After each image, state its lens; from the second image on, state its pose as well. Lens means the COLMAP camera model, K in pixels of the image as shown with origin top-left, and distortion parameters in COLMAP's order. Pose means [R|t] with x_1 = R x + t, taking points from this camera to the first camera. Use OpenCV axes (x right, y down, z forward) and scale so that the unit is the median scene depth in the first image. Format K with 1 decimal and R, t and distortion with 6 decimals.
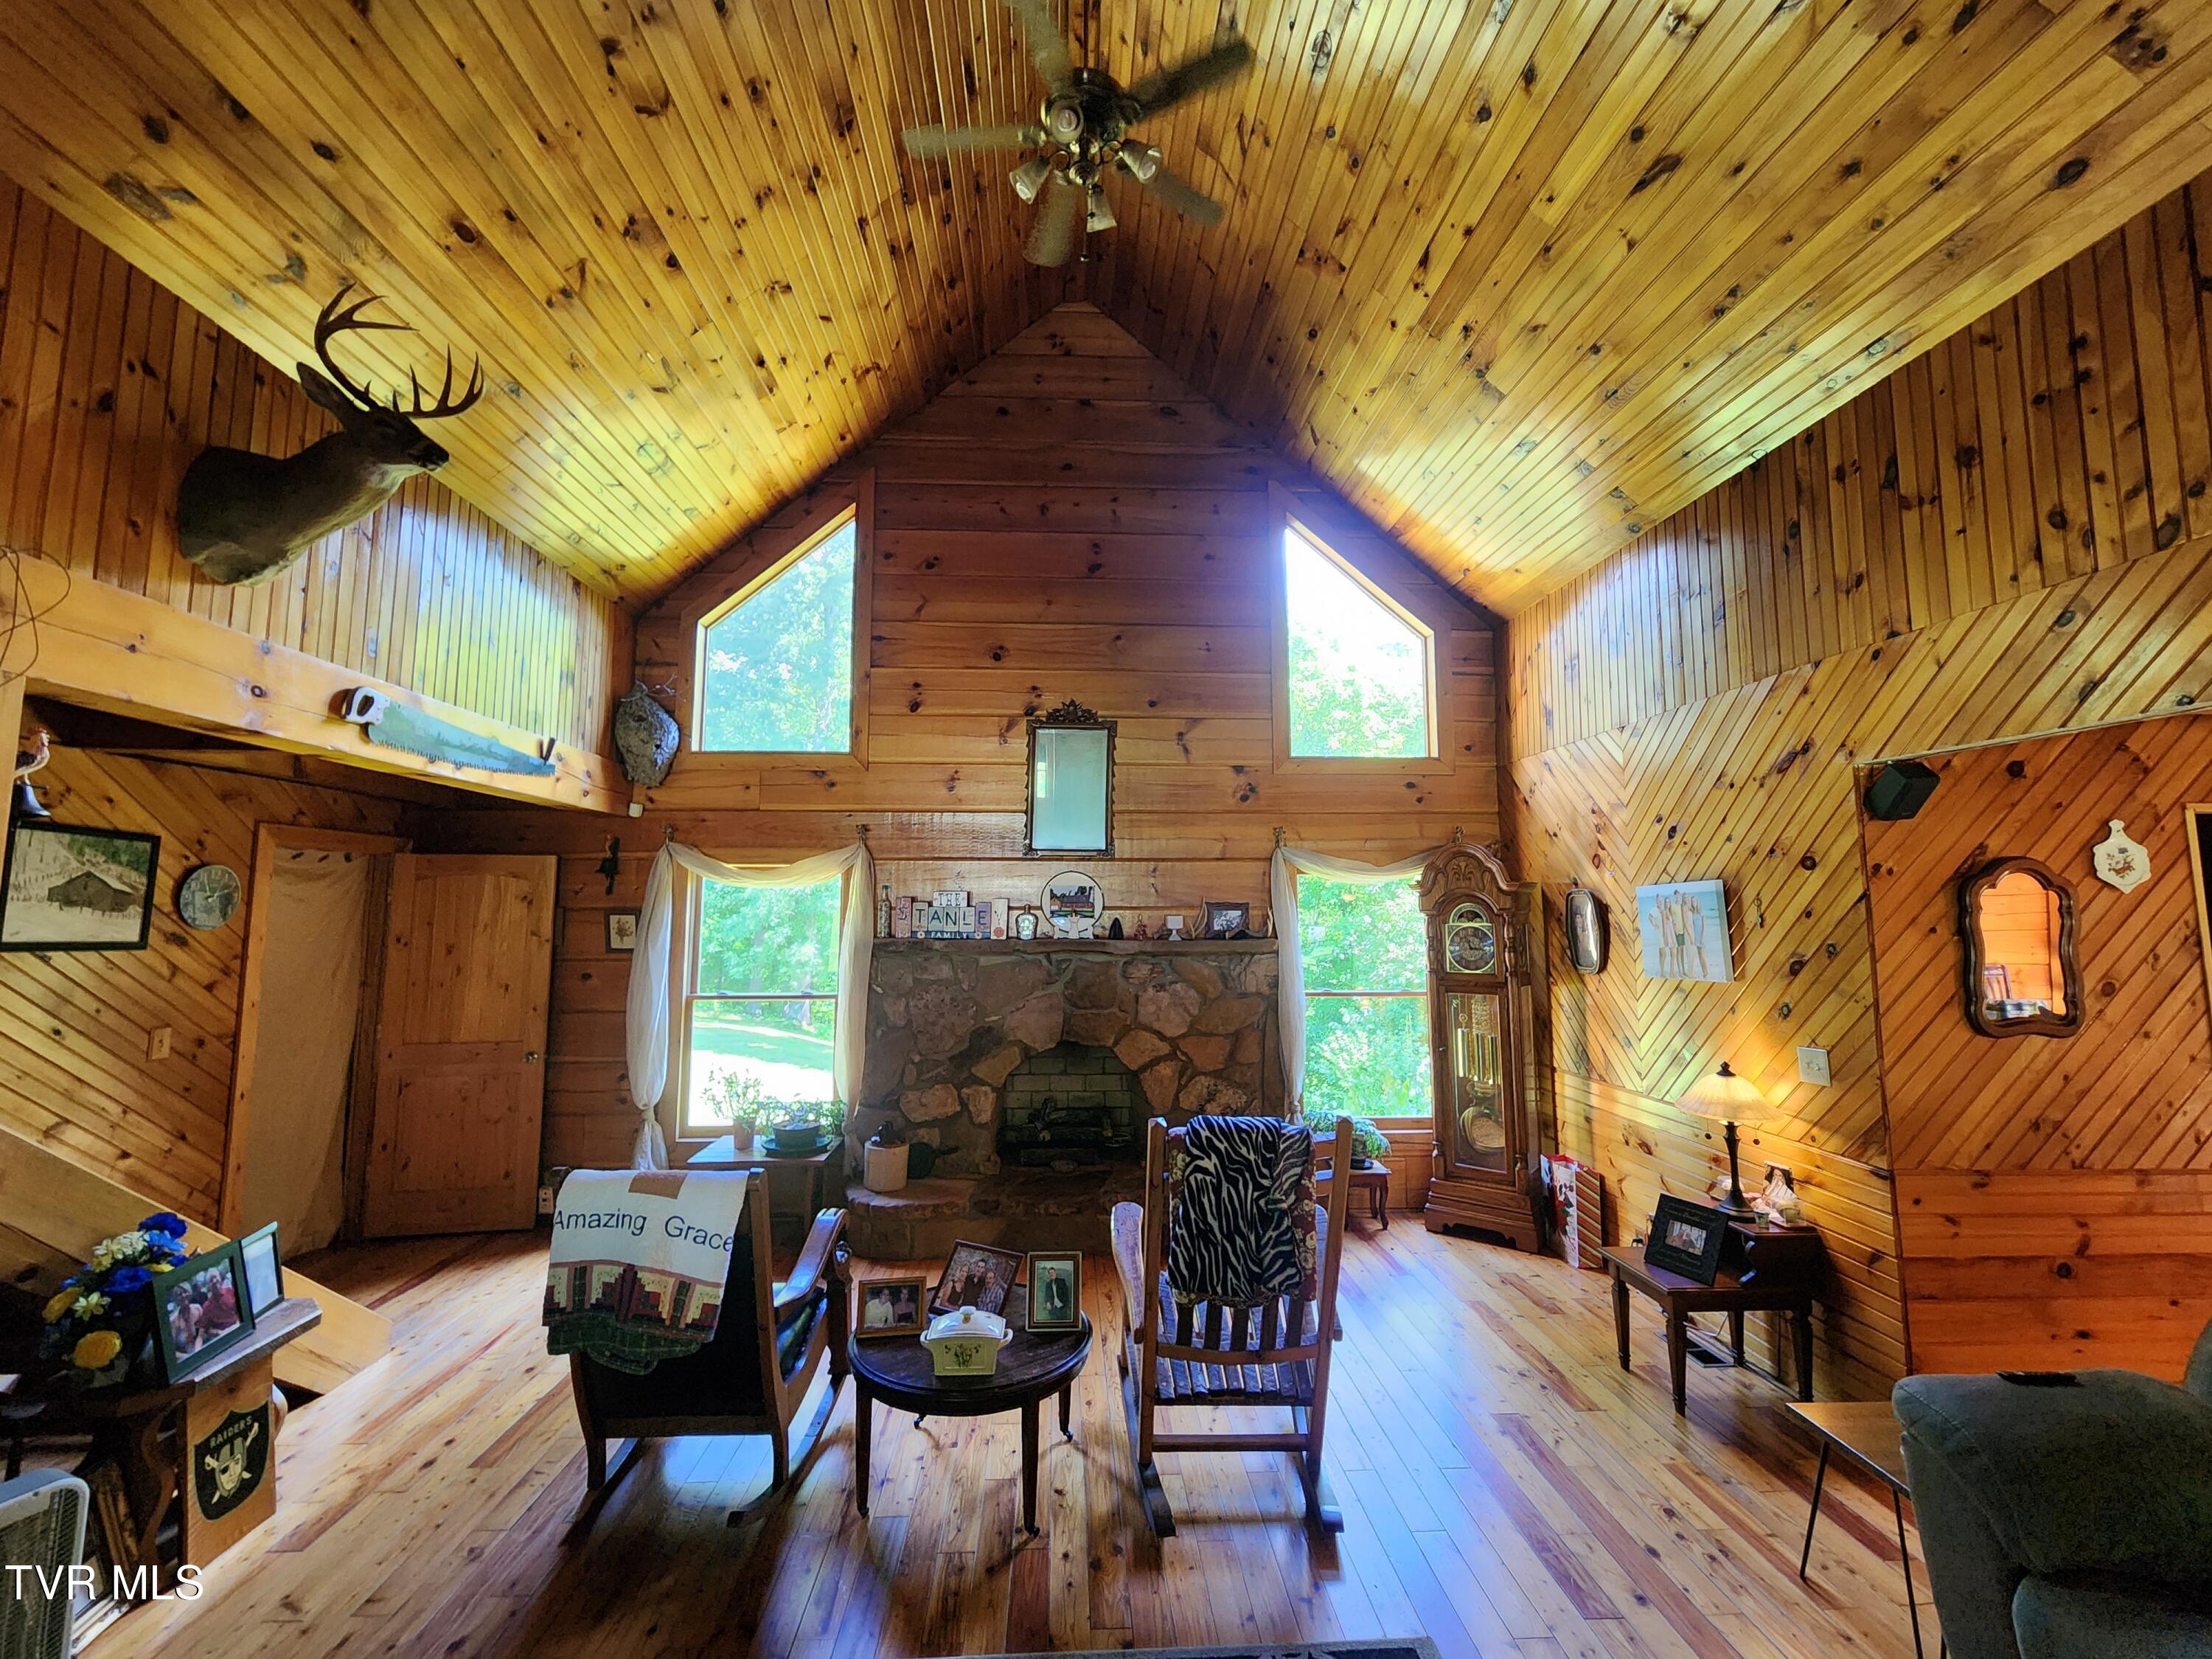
lens RADIAL K [[911.5, 0, 1103.0], [0, 911.5, 817.2], [0, 0, 1]] dist [0.001791, 0.000556]
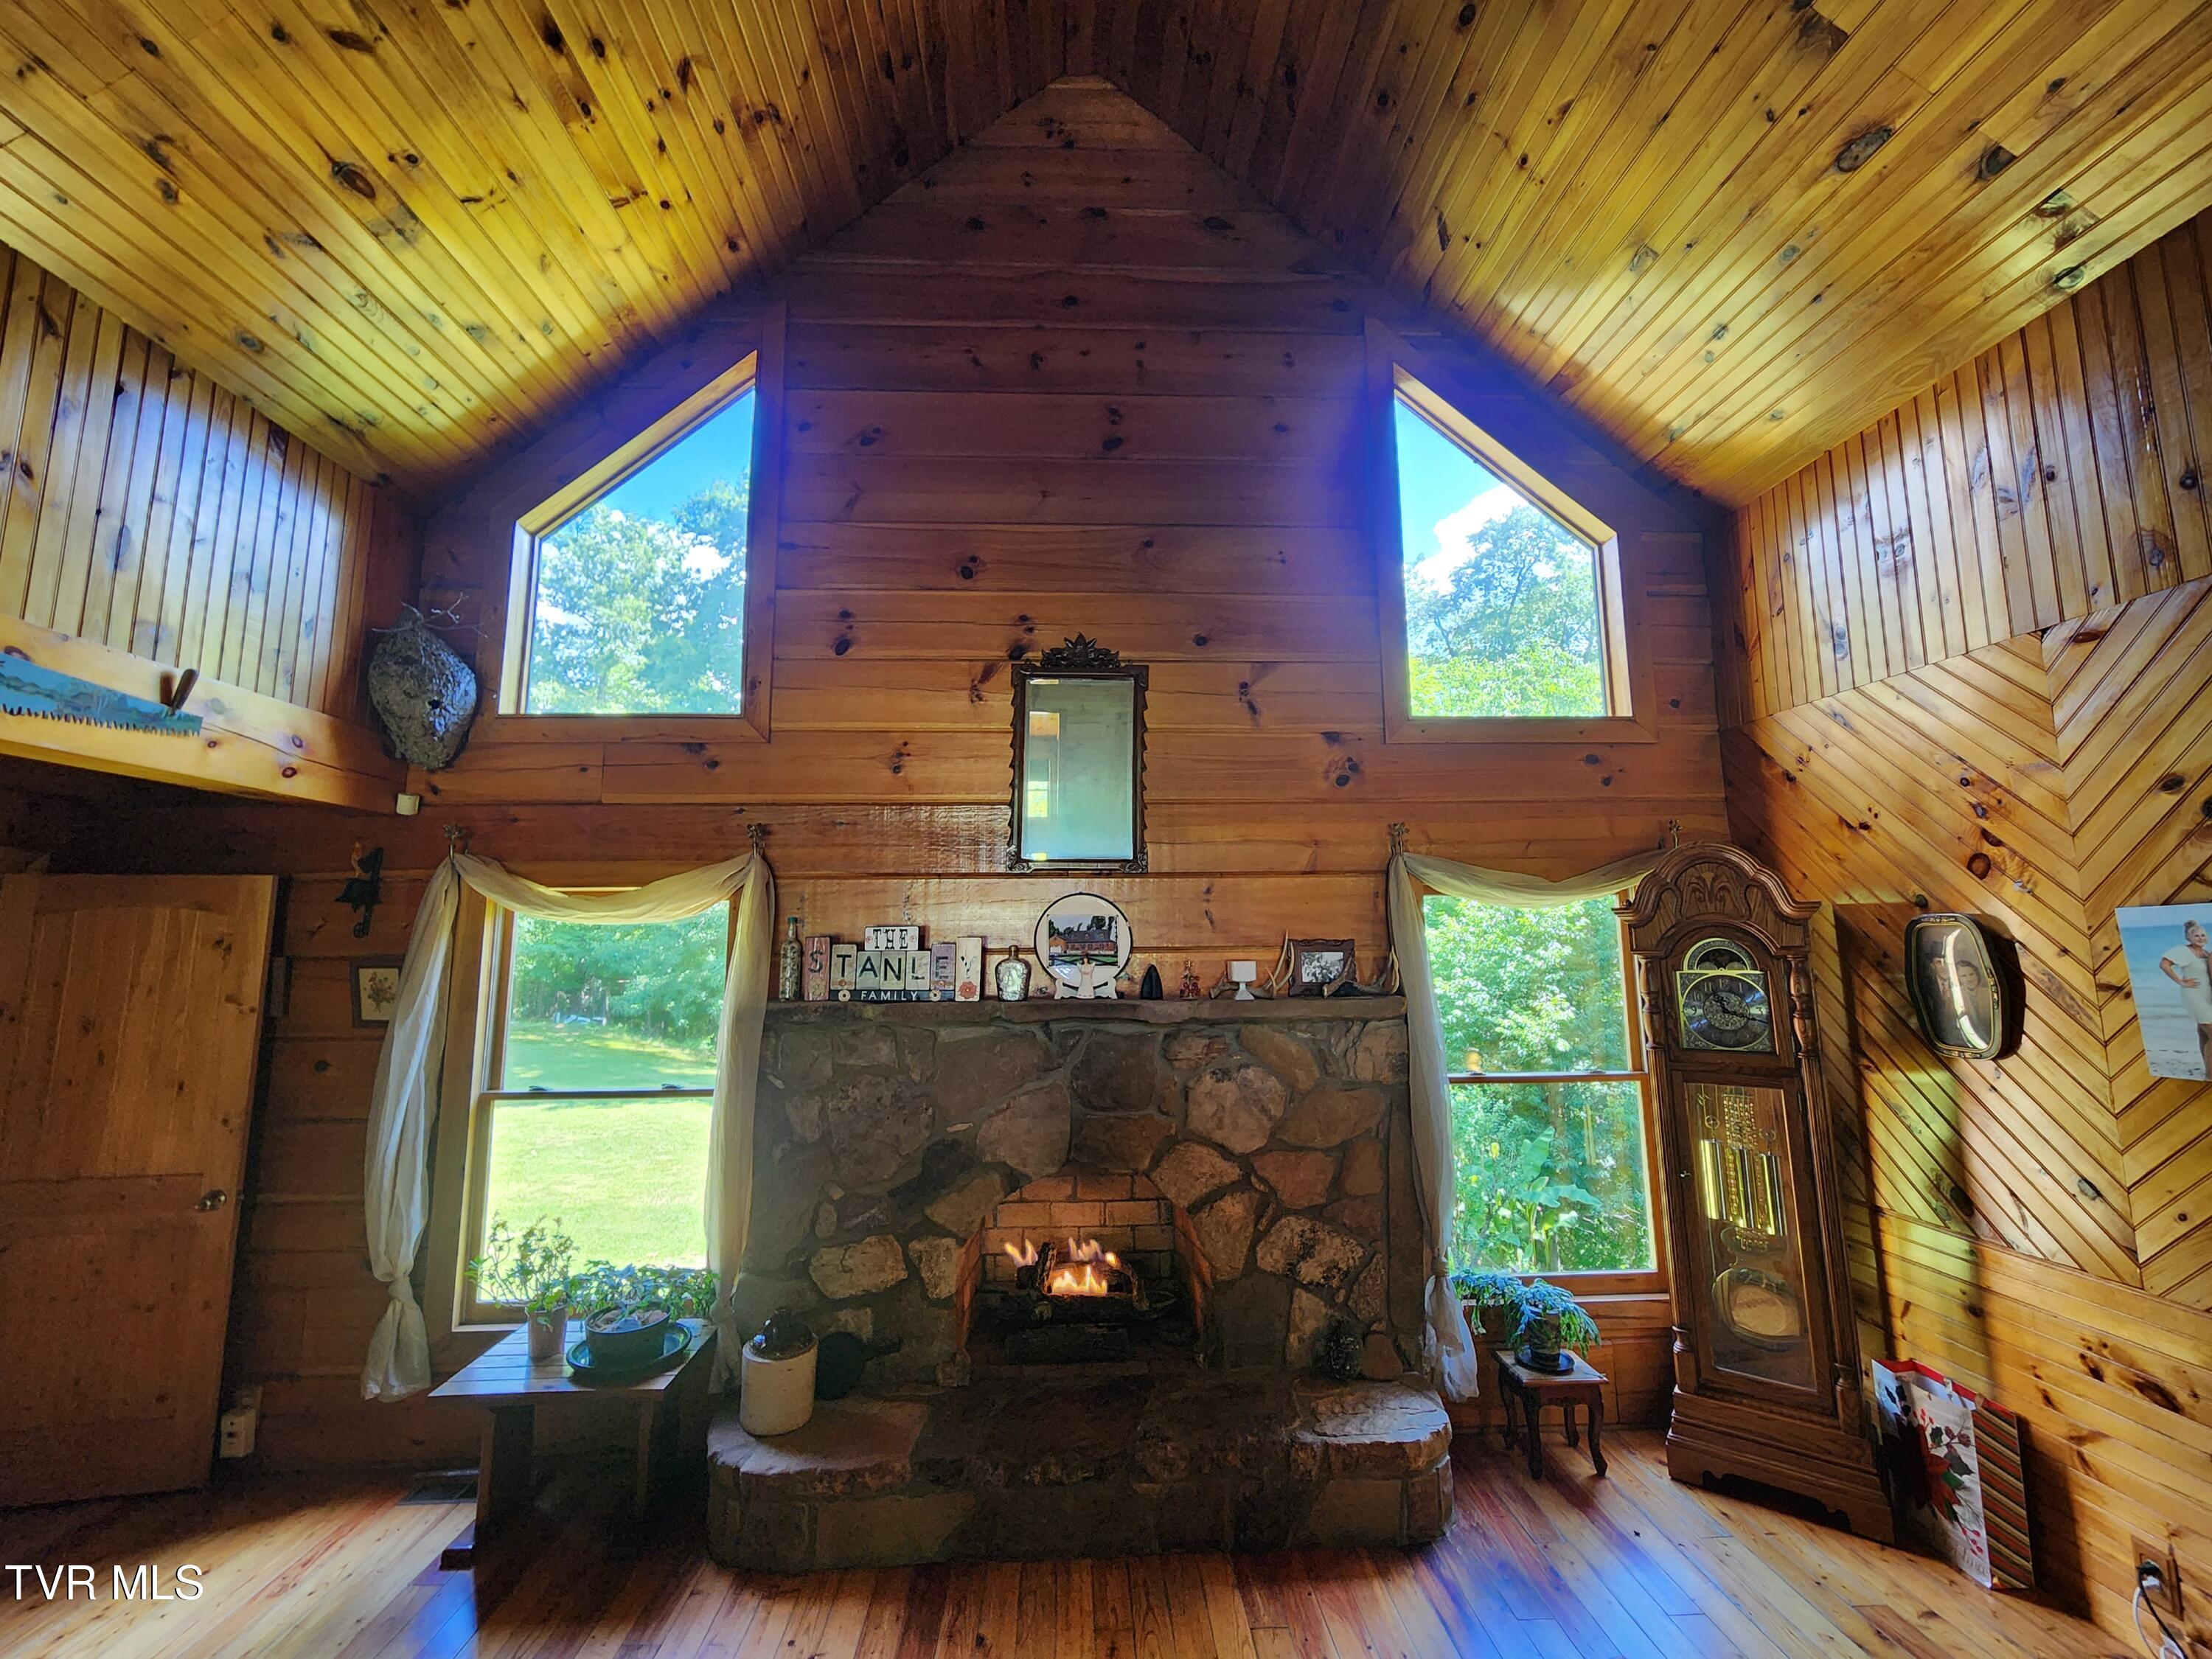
lens RADIAL K [[887.8, 0, 1111.6], [0, 887.8, 829.4], [0, 0, 1]] dist [0.001252, 0.000038]
pose [[0.999950, -0.008385, 0.005480, -0.016613], [0.008504, 0.999721, -0.022058, 0.028488], [-0.005294, 0.022103, 0.999742, 0.374481]]
